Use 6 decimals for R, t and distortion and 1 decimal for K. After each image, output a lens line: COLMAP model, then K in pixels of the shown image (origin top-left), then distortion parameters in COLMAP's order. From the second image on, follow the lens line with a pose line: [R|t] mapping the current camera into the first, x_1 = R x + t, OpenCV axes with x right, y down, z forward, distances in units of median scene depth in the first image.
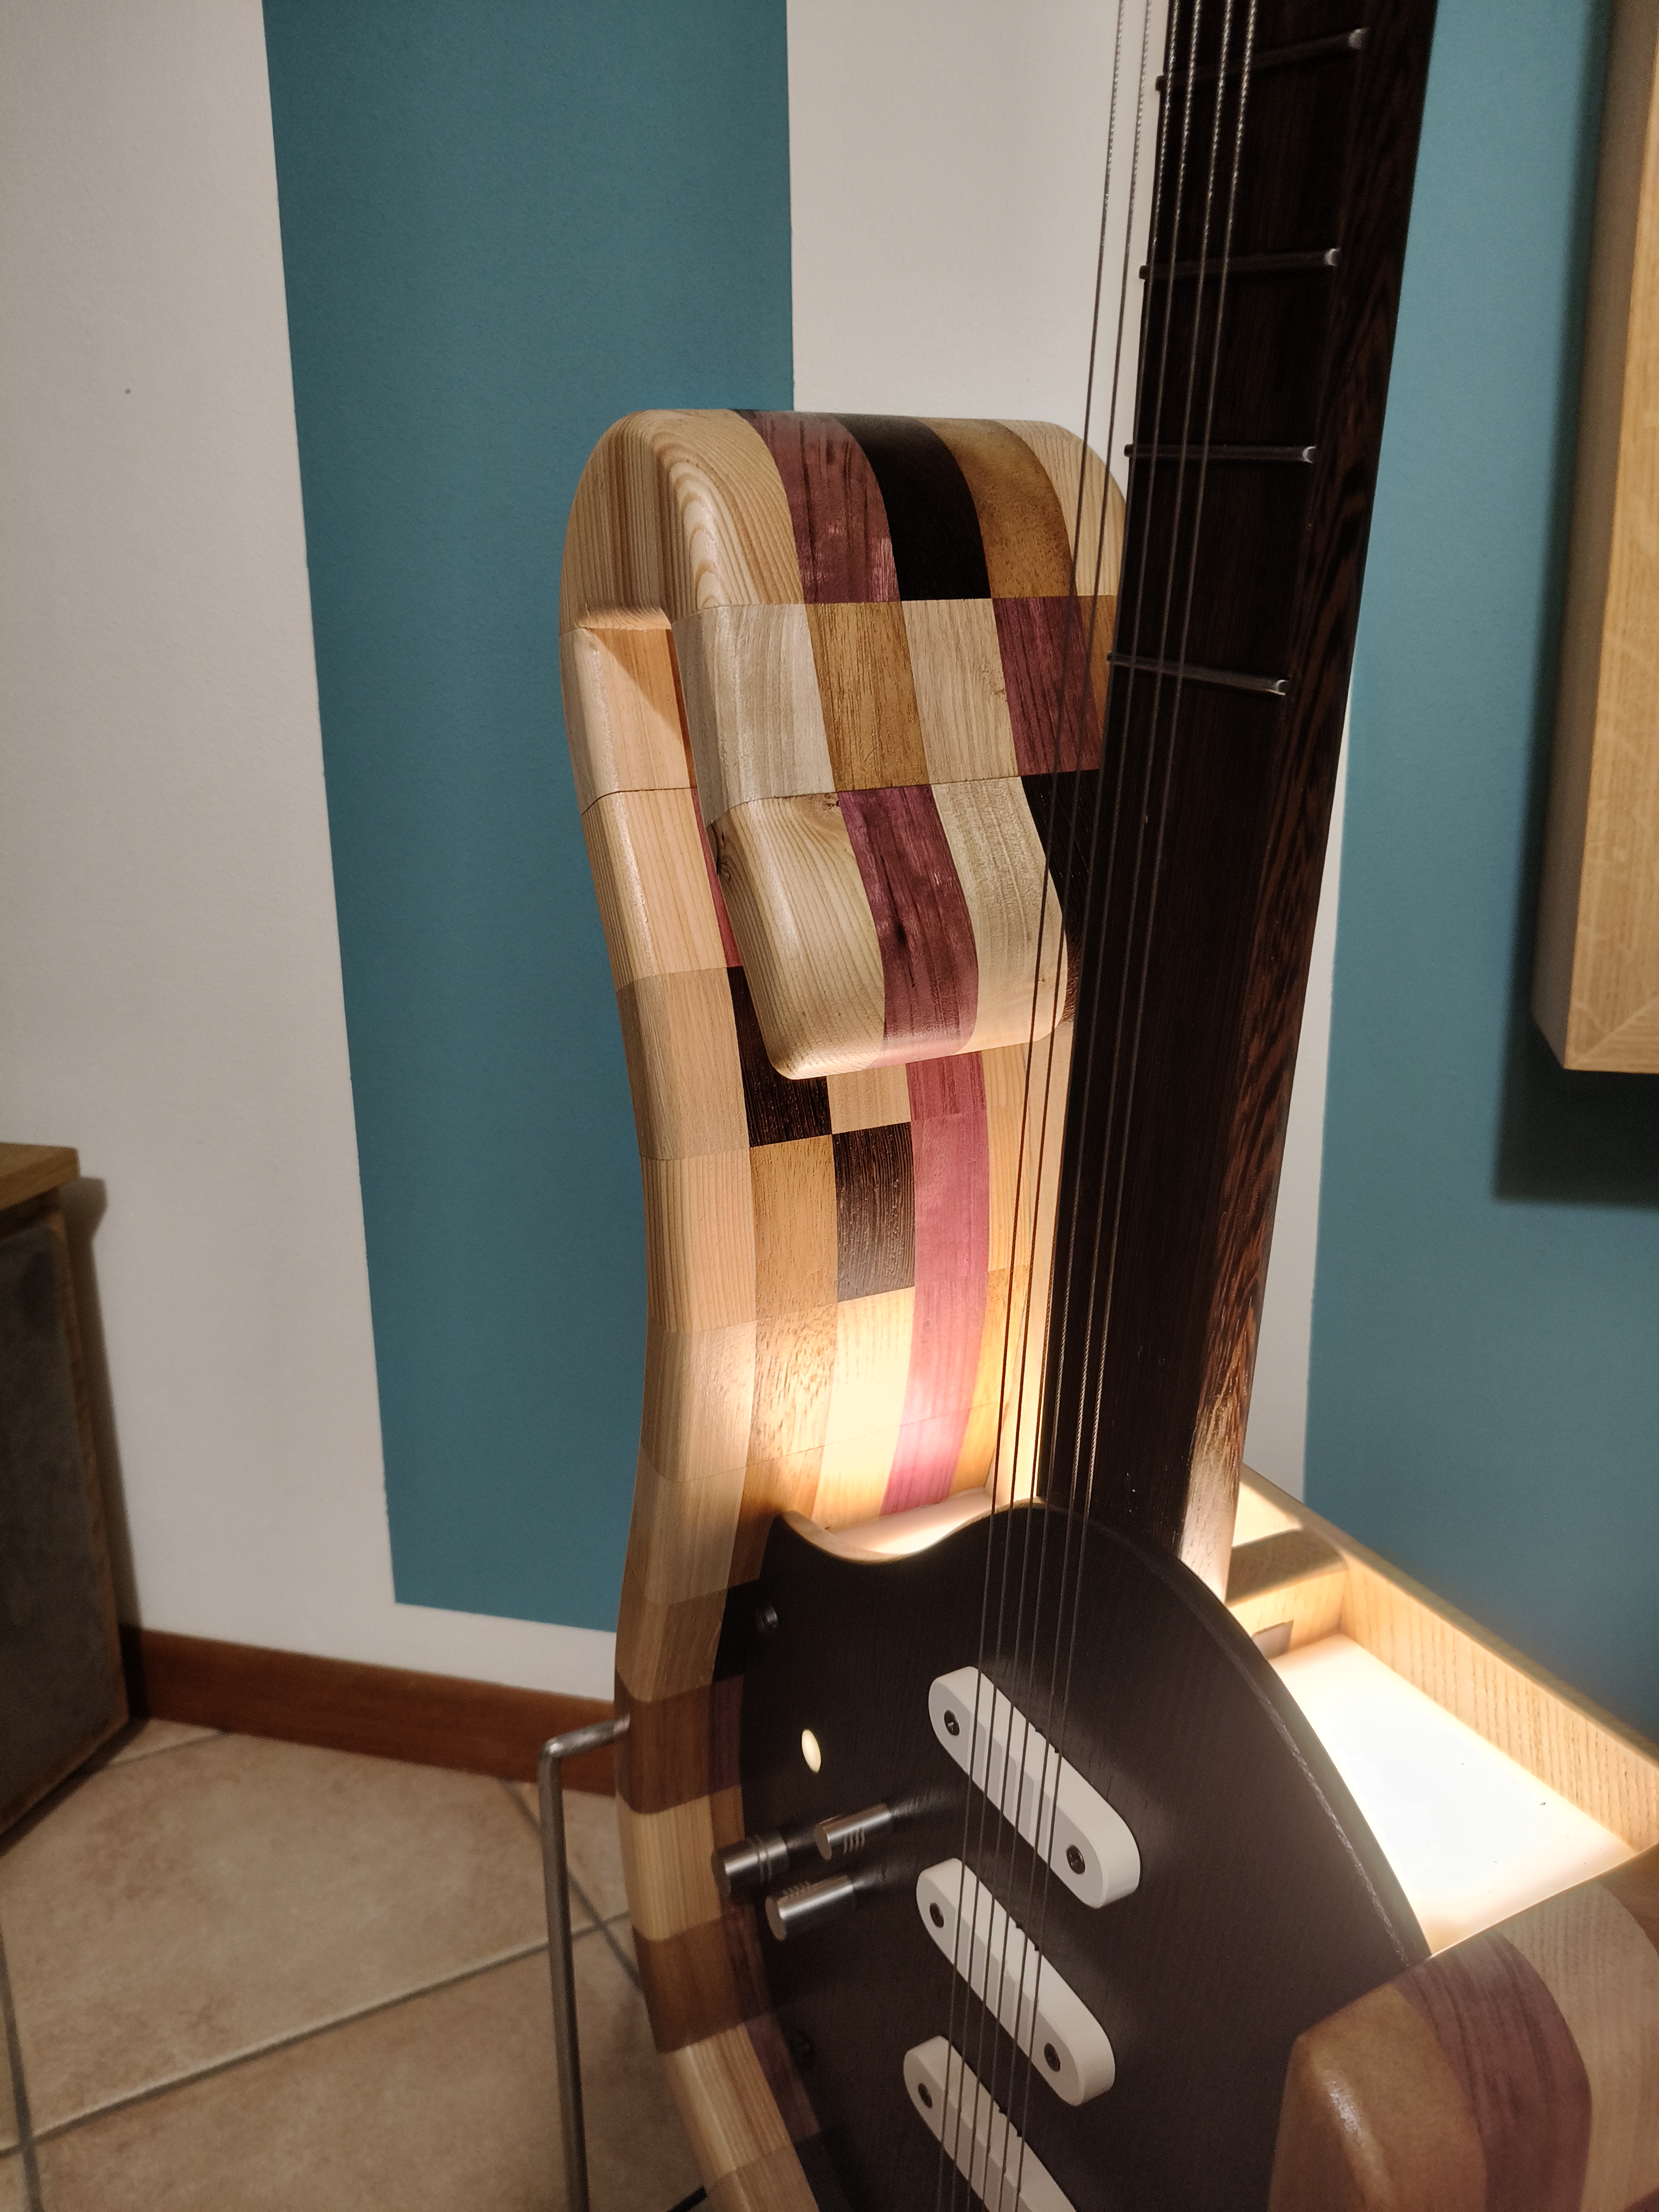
lens RADIAL K [[1709.8, 0, 842.9], [0, 1709.8, 1101.4], [0, 0, 1]] dist [0.026234, -0.036688]
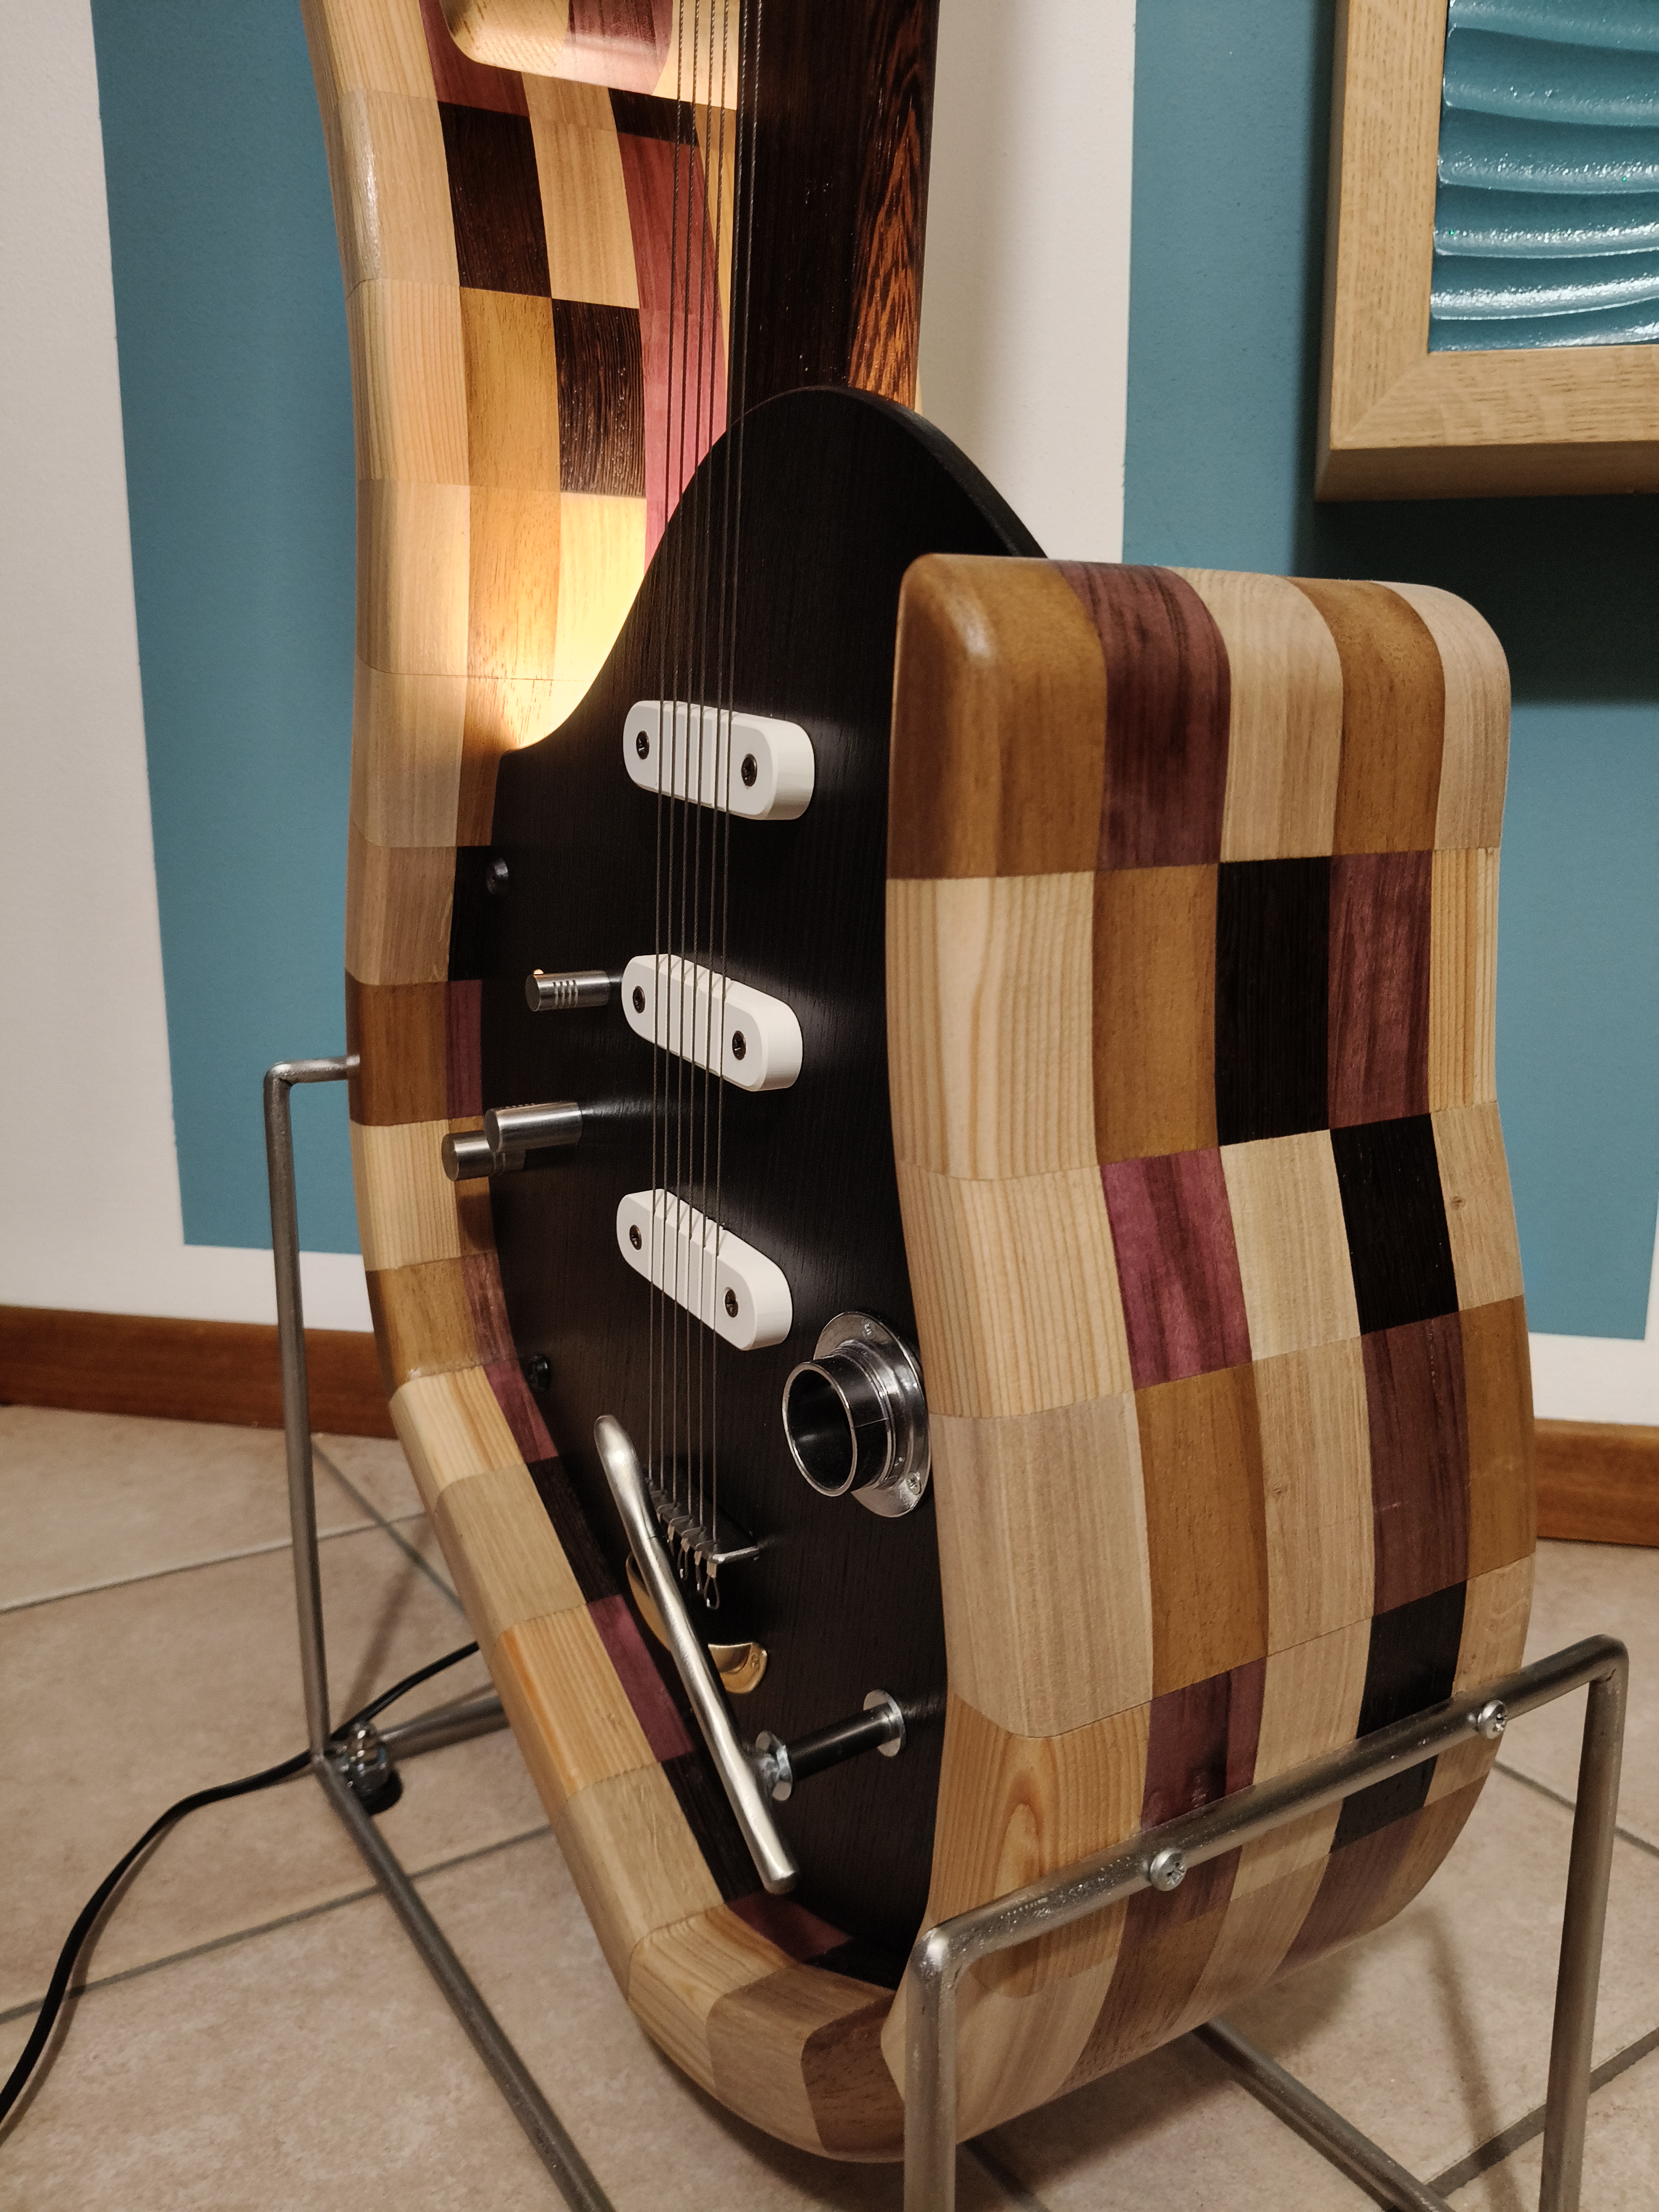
lens RADIAL K [[1709.8, 0, 825.0], [0, 1709.8, 1103.5], [0, 0, 1]] dist [0.026234, -0.036688]
pose [[0.999118, -0.001488, 0.041969, 0.094288], [0.004350, 0.997663, -0.068188, 0.475933], [-0.041770, 0.068311, 0.996789, 0.048207]]
